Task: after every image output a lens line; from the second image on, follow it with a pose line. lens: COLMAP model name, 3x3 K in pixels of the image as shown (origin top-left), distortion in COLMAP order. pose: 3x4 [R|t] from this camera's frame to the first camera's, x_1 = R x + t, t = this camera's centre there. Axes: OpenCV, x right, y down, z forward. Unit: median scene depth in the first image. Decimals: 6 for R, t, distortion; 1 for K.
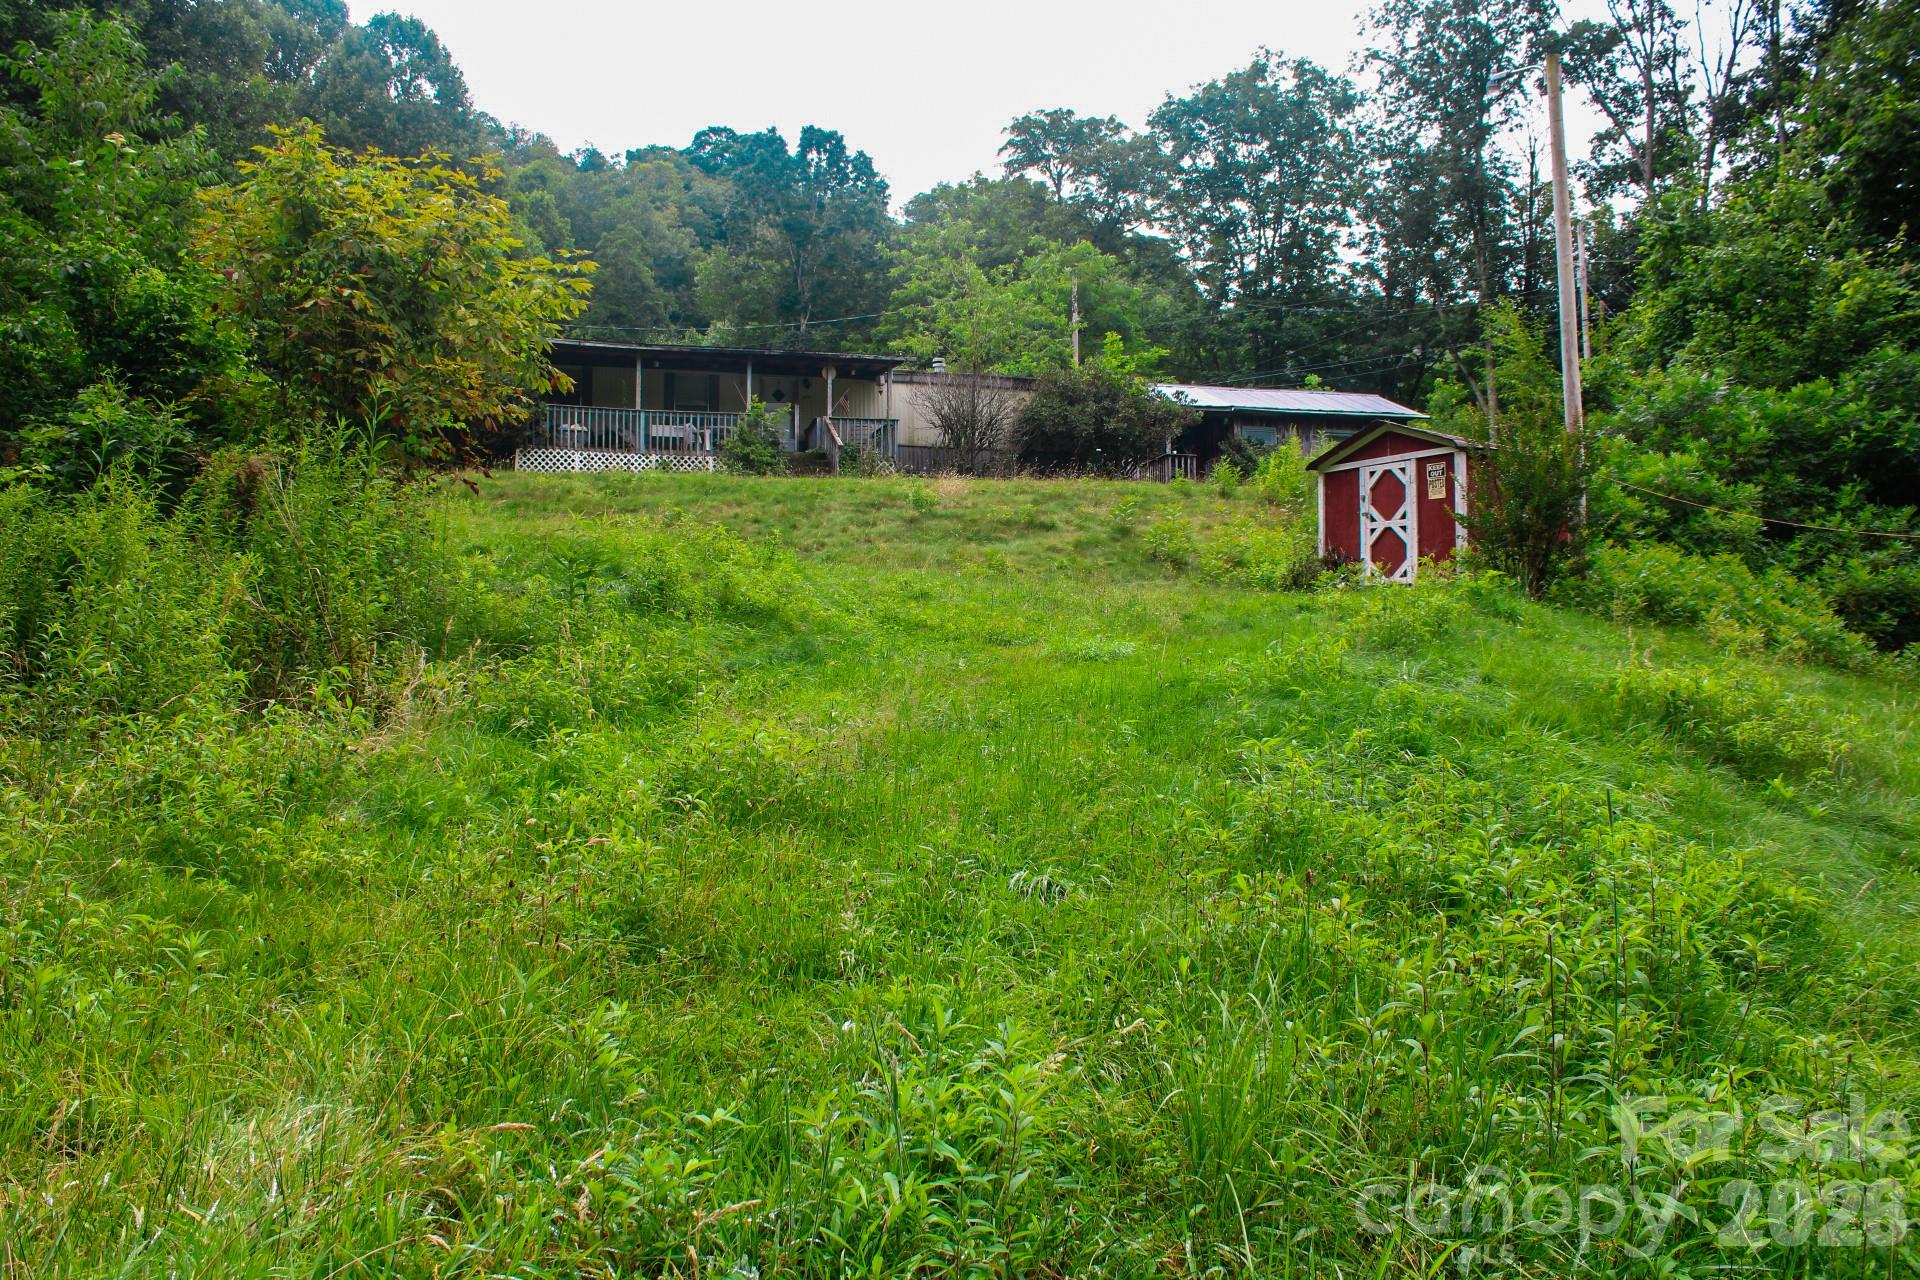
lens RADIAL K [[1613.1, 0, 953.9], [0, 1613.1, 634.5], [0, 0, 1]] dist [-0.167135, 0.157668]
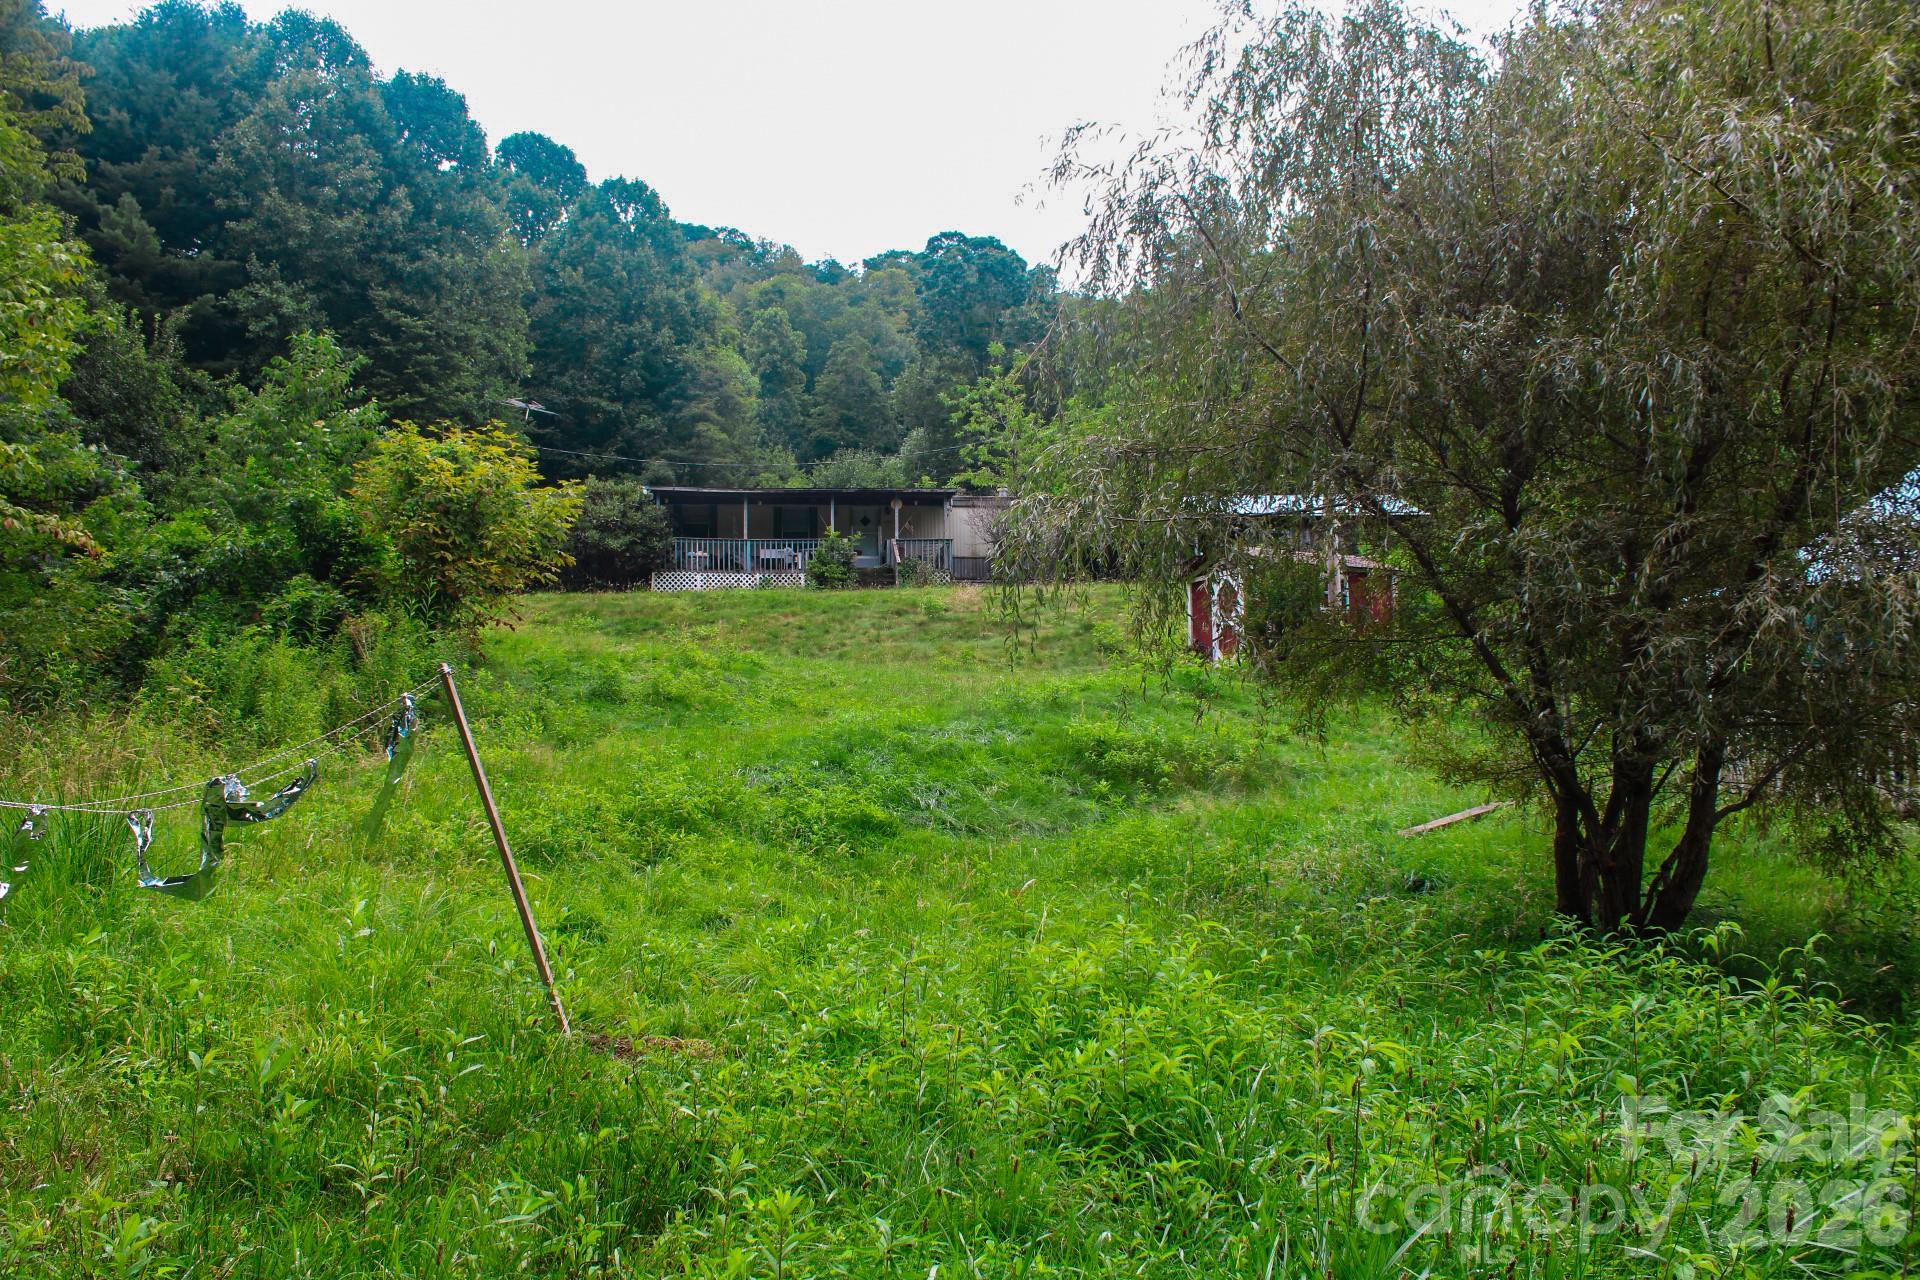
lens RADIAL K [[1584.6, 0, 960.0], [0, 1584.6, 640.0], [0, 0, 1]] dist [-0.164359, 0.138070]
pose [[0.987044, -0.024478, -0.158570, 0.168429], [0.017500, 0.998822, -0.045253, 0.001491], [0.159491, 0.041892, 0.986310, -0.220659]]
